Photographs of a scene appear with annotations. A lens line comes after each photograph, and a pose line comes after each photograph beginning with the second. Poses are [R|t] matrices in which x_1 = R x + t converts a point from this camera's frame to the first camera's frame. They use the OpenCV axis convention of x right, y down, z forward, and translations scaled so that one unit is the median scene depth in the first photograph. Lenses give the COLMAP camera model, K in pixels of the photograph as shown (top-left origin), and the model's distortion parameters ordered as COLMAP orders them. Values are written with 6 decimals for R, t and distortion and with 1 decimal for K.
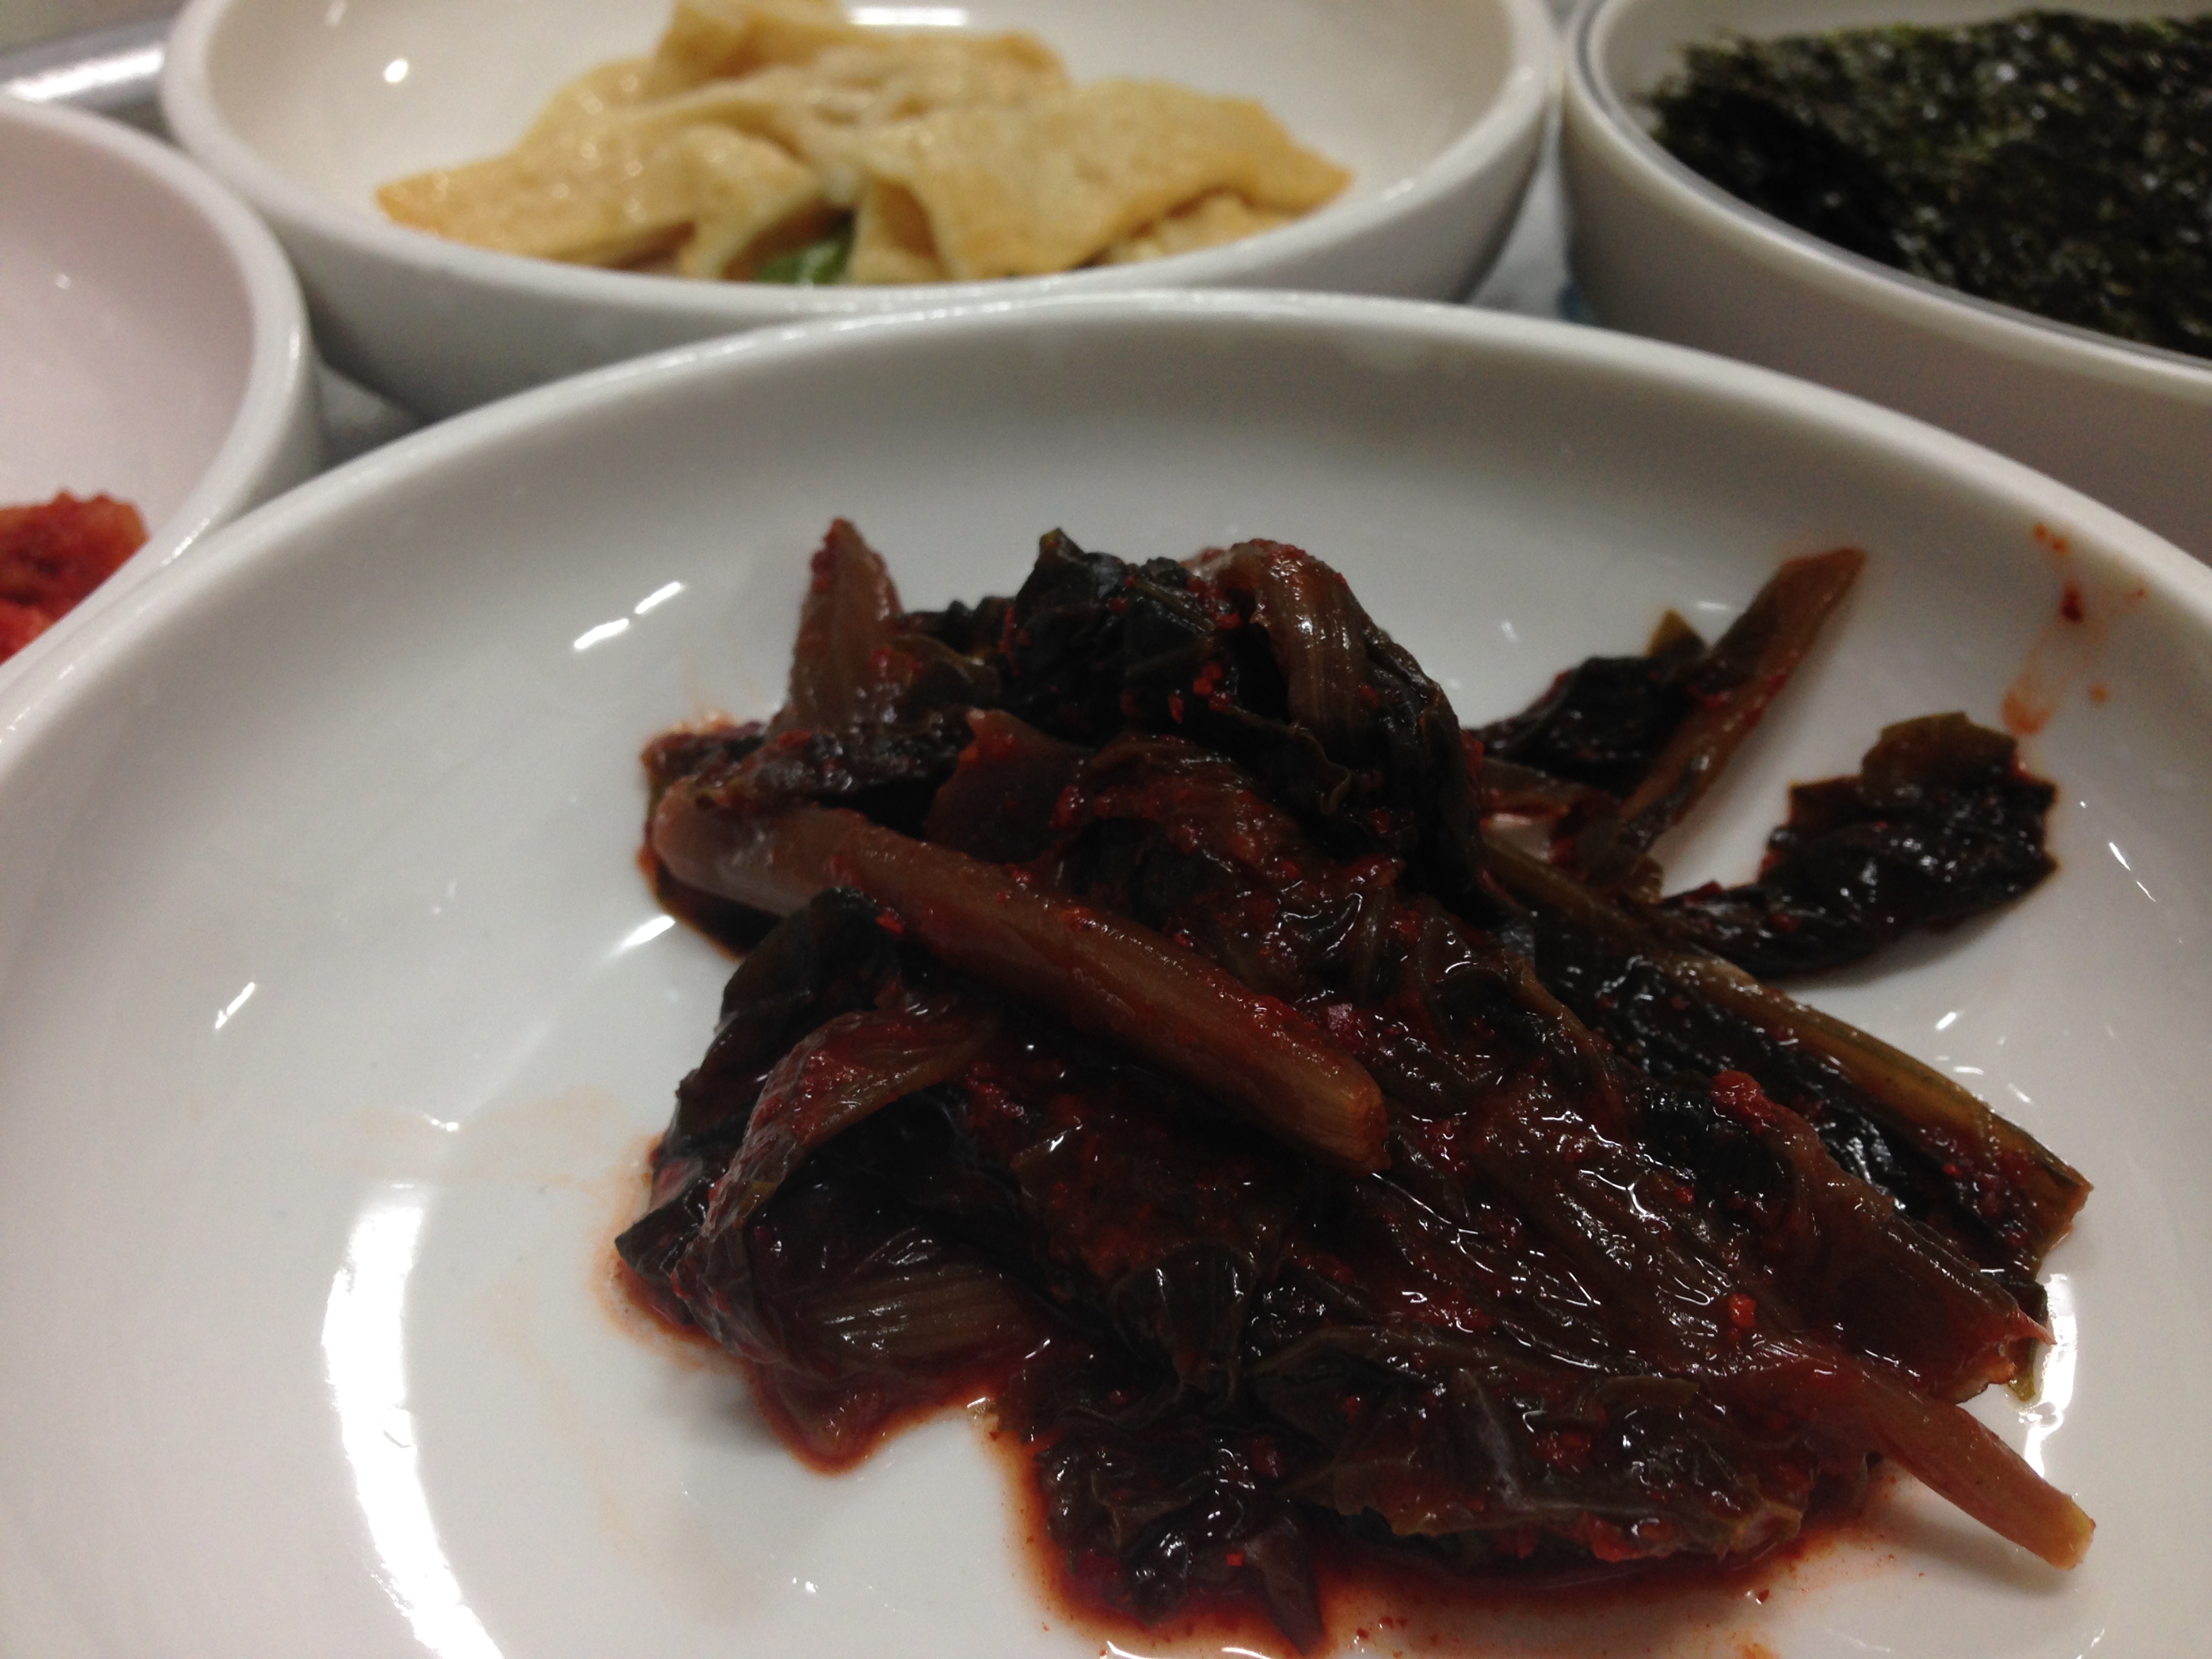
lens RADIAL K [[2120.0, 0, 1110.2], [0, 2120.0, 830.7], [0, 0, 1]] dist [-0.010081, 0.000000]
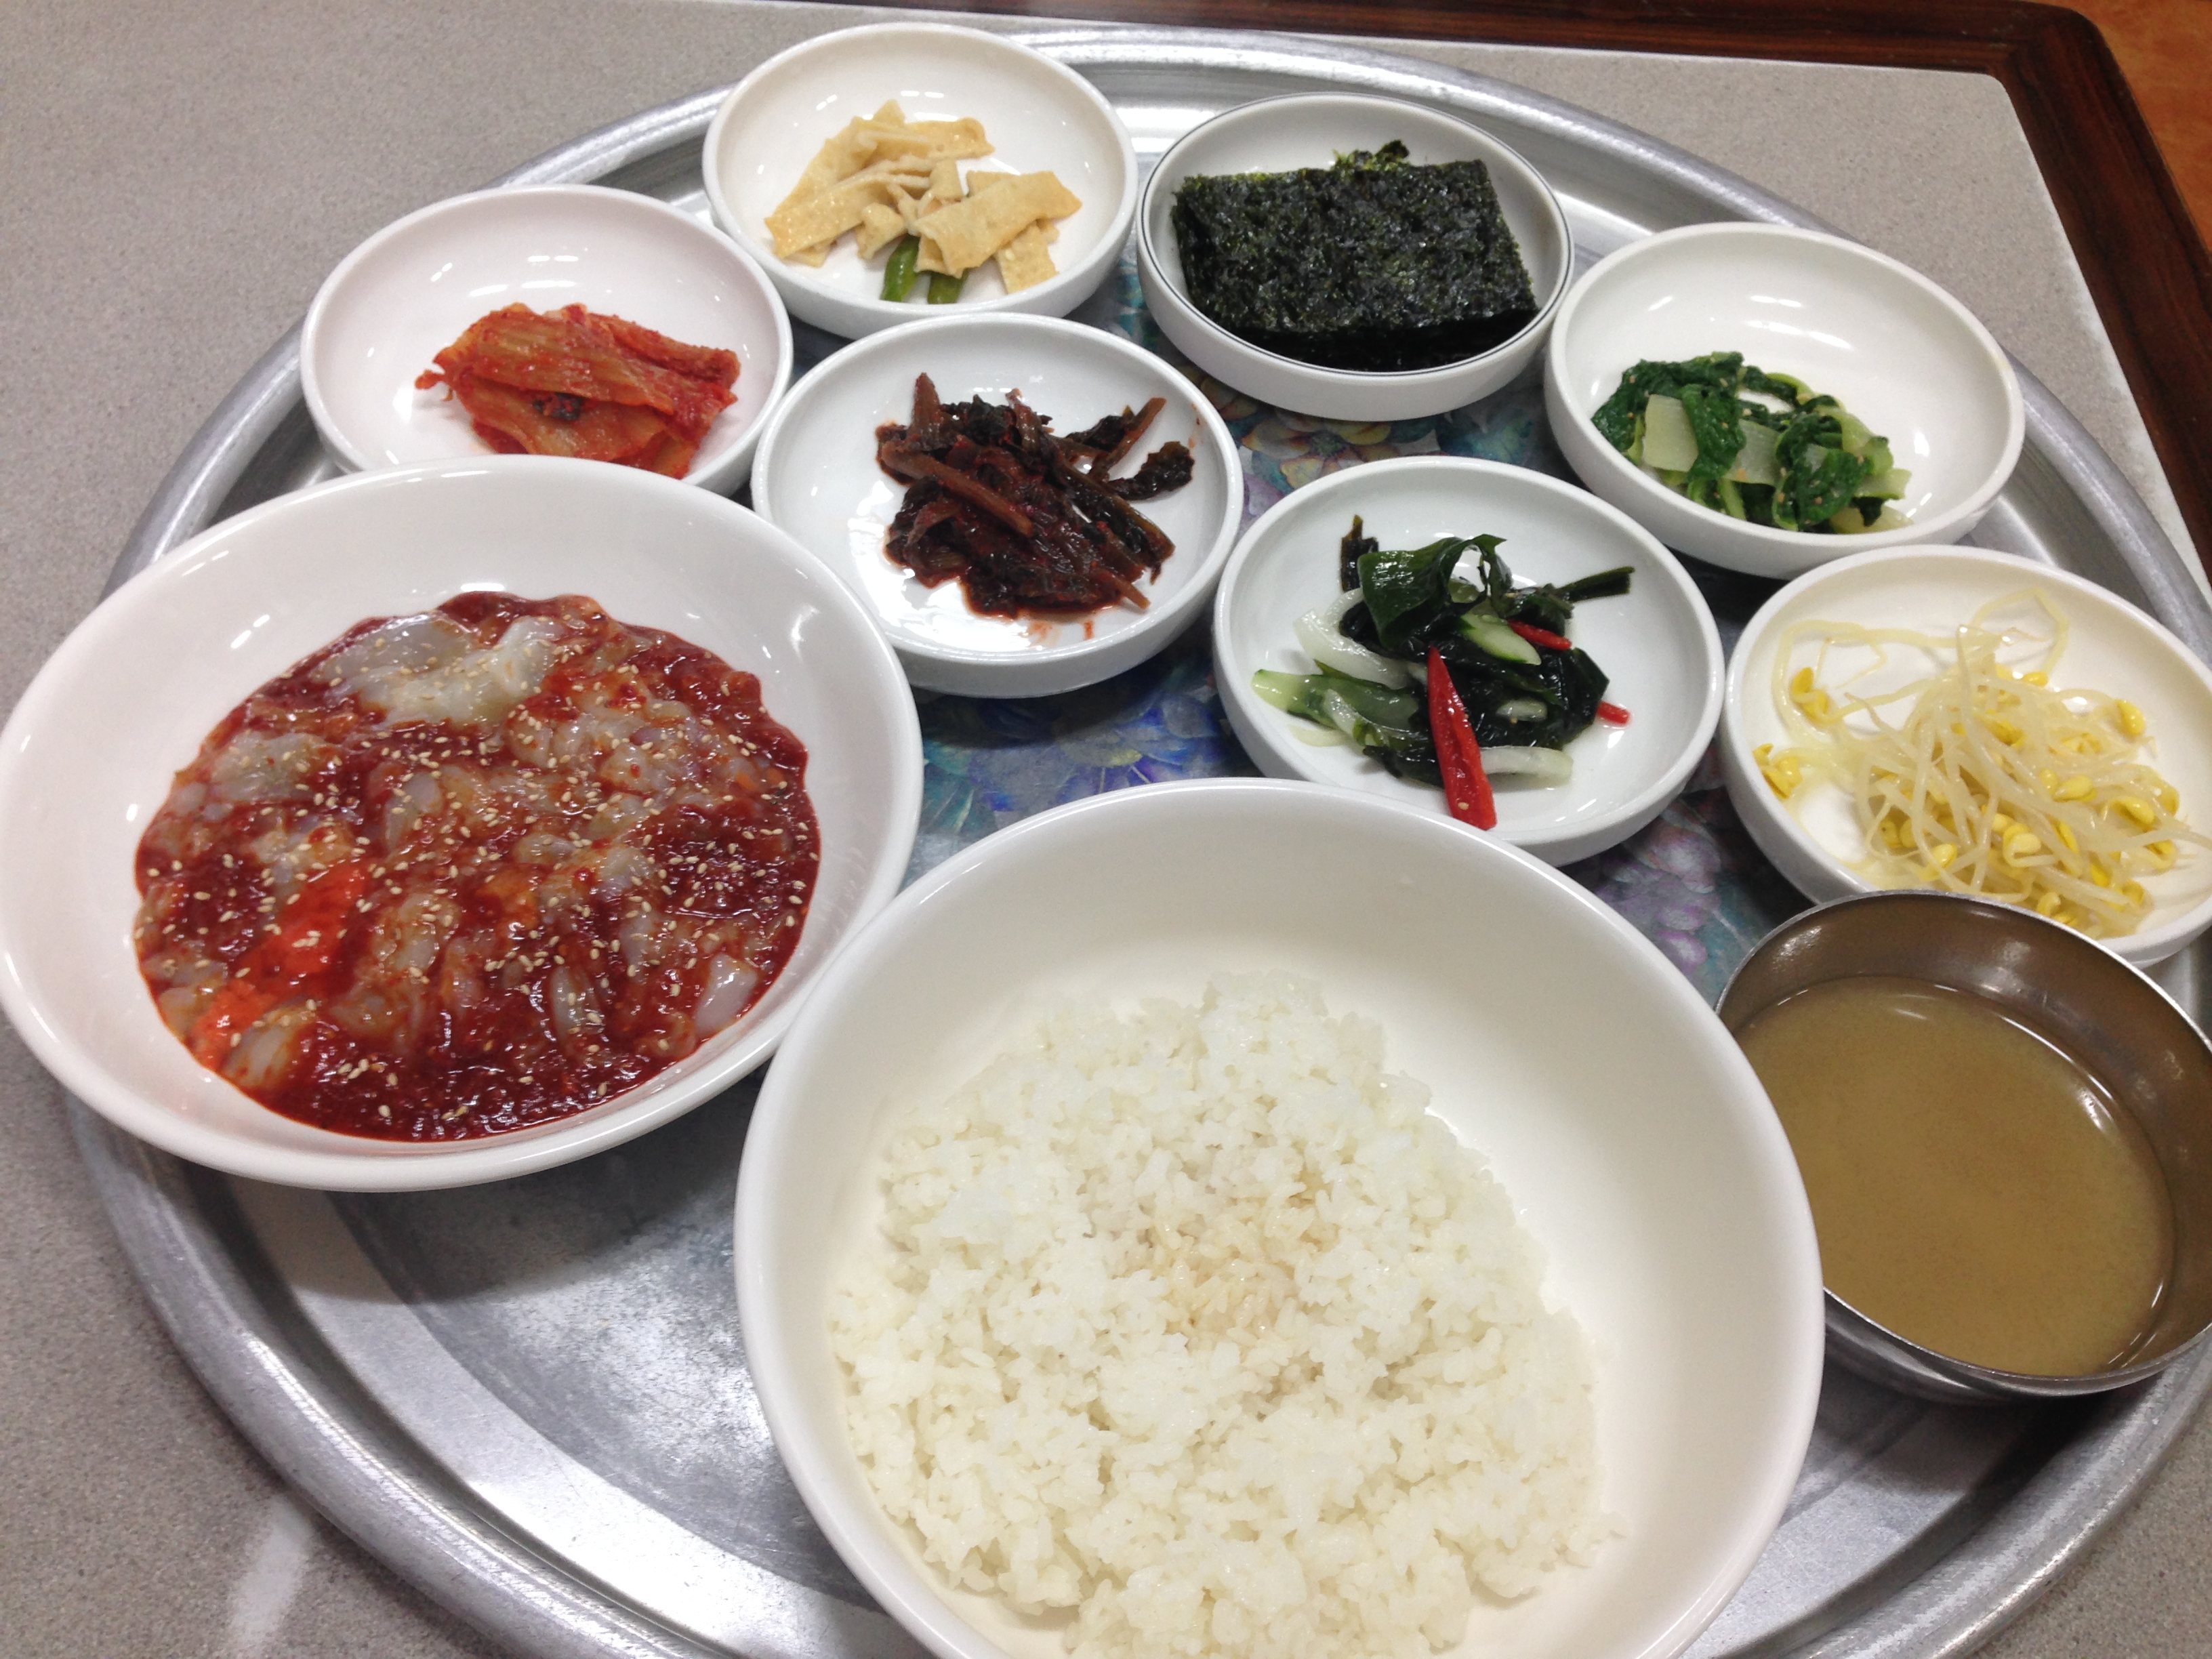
lens RADIAL K [[2120.0, 0, 1108.3], [0, 2120.0, 833.0], [0, 0, 1]] dist [-0.010081, 0.000000]
pose [[0.998156, 0.034840, 0.049702, 0.064824], [-0.047660, 0.956943, 0.286338, -0.575381], [-0.037585, -0.288179, 0.956839, -3.744455]]
